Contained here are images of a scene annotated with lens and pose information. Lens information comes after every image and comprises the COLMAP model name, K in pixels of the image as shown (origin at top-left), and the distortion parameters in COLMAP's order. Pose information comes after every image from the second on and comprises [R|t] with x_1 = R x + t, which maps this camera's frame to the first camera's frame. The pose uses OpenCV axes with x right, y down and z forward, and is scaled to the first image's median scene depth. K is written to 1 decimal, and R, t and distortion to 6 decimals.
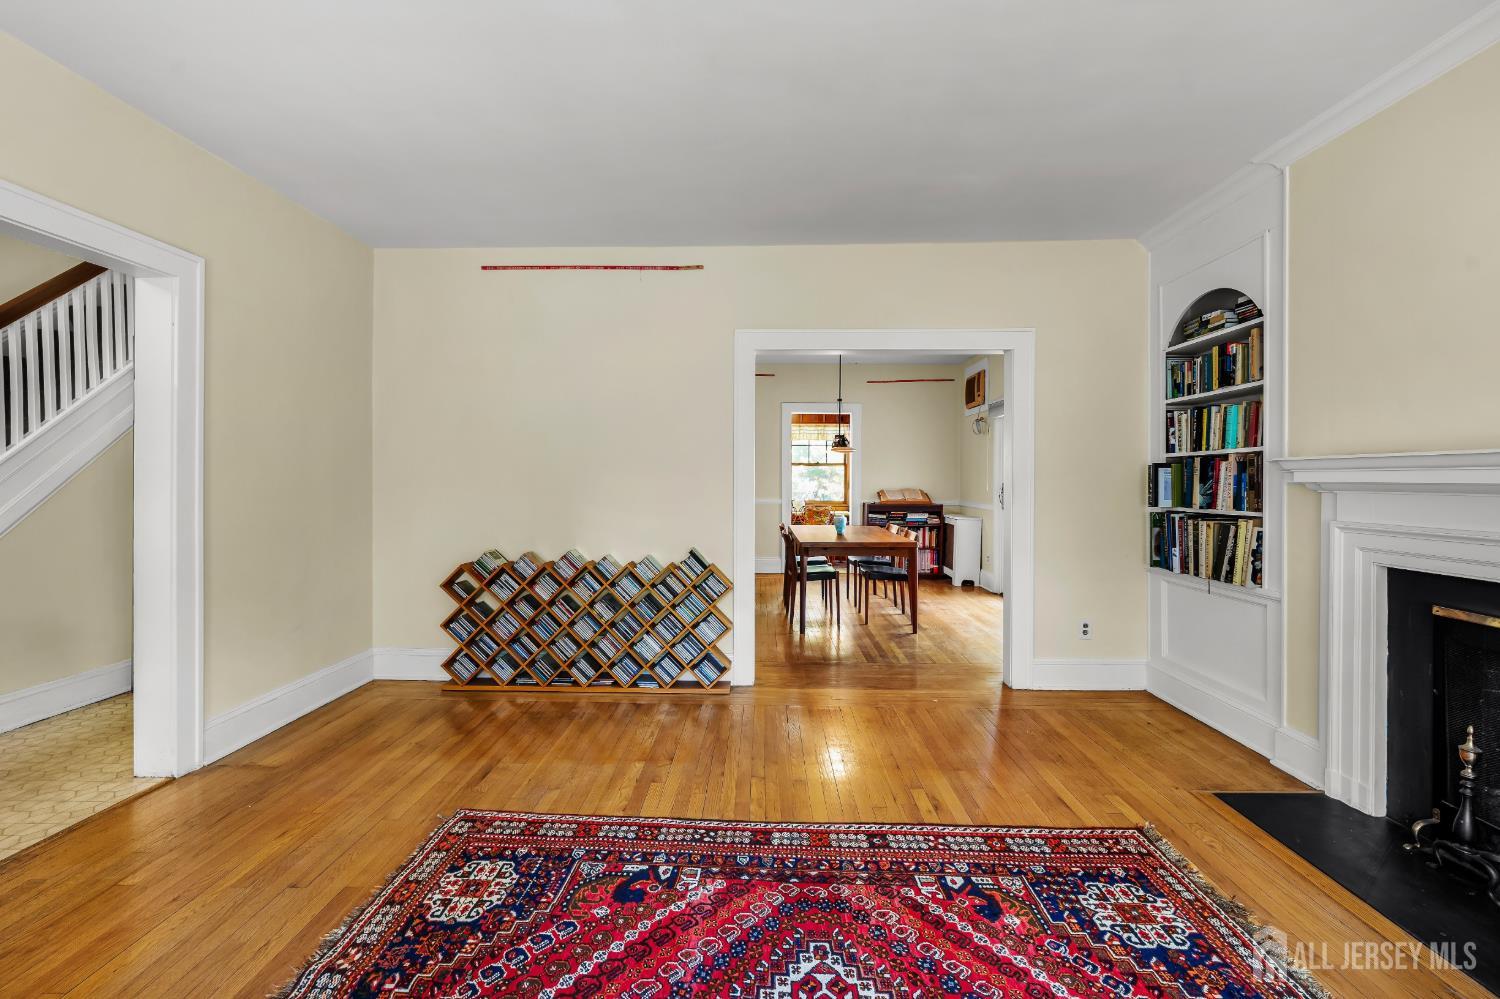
lens RADIAL K [[617.9, 0, 752.0], [0, 617.9, 484.2], [0, 0, 1]] dist [-0.000318, 0.000182]
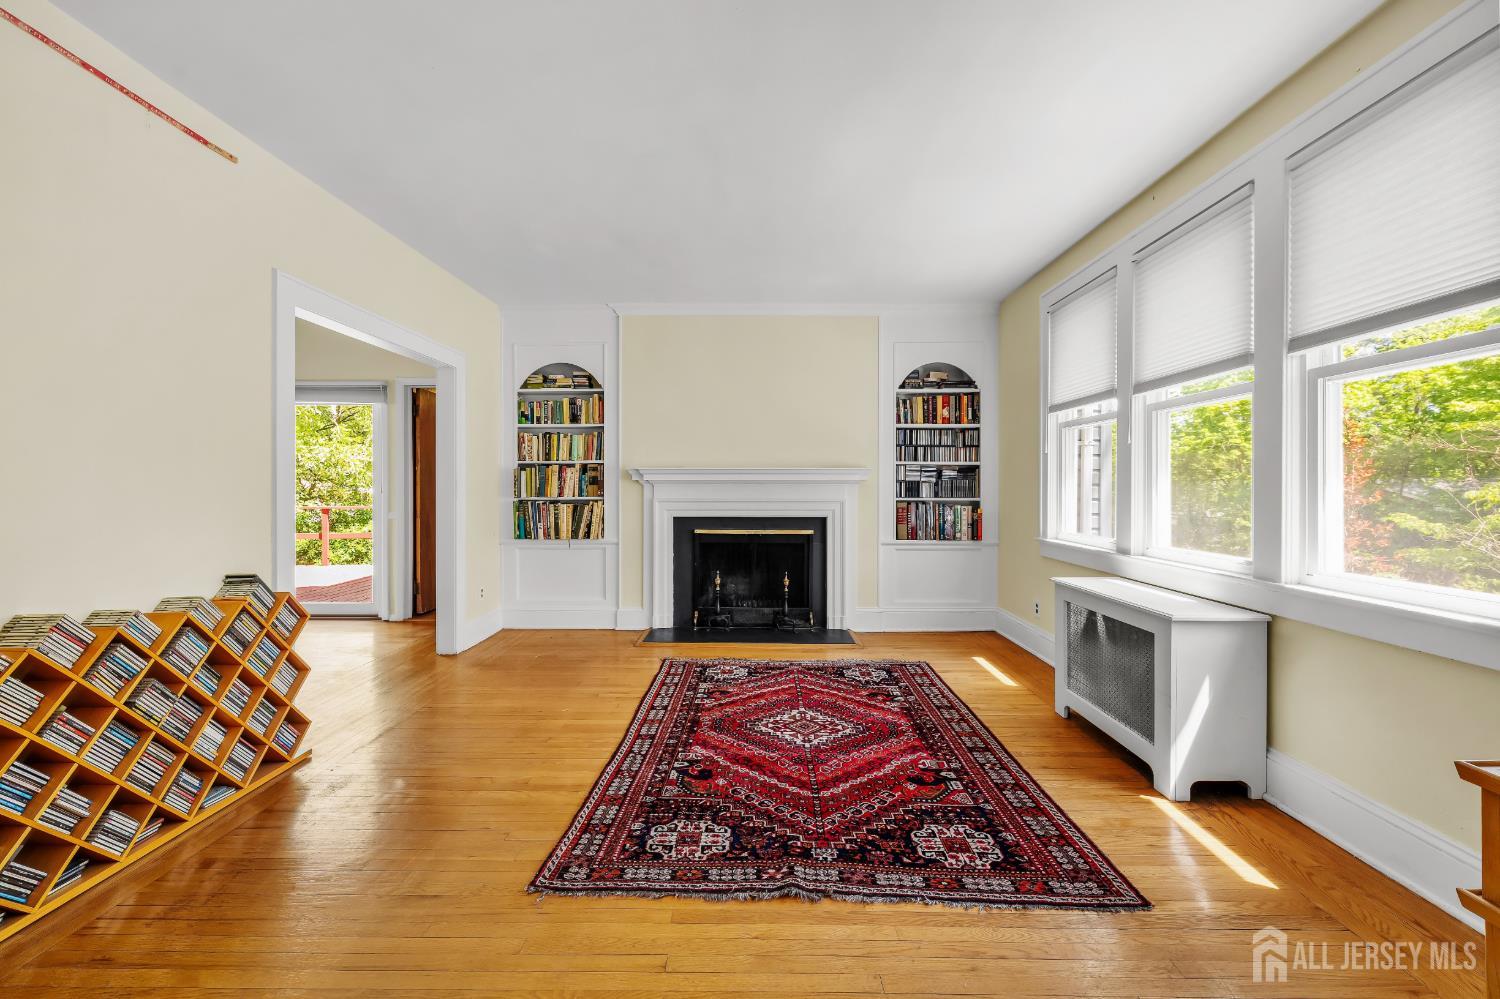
lens RADIAL K [[617.9, 0, 753.1], [0, 617.9, 493.3], [0, 0, 1]] dist [-0.000318, 0.000182]
pose [[-0.004479, -0.014667, 0.999882, -1.225610], [0.010291, 0.999839, 0.014712, 0.016545], [-0.999937, 0.010356, -0.004327, 0.699148]]
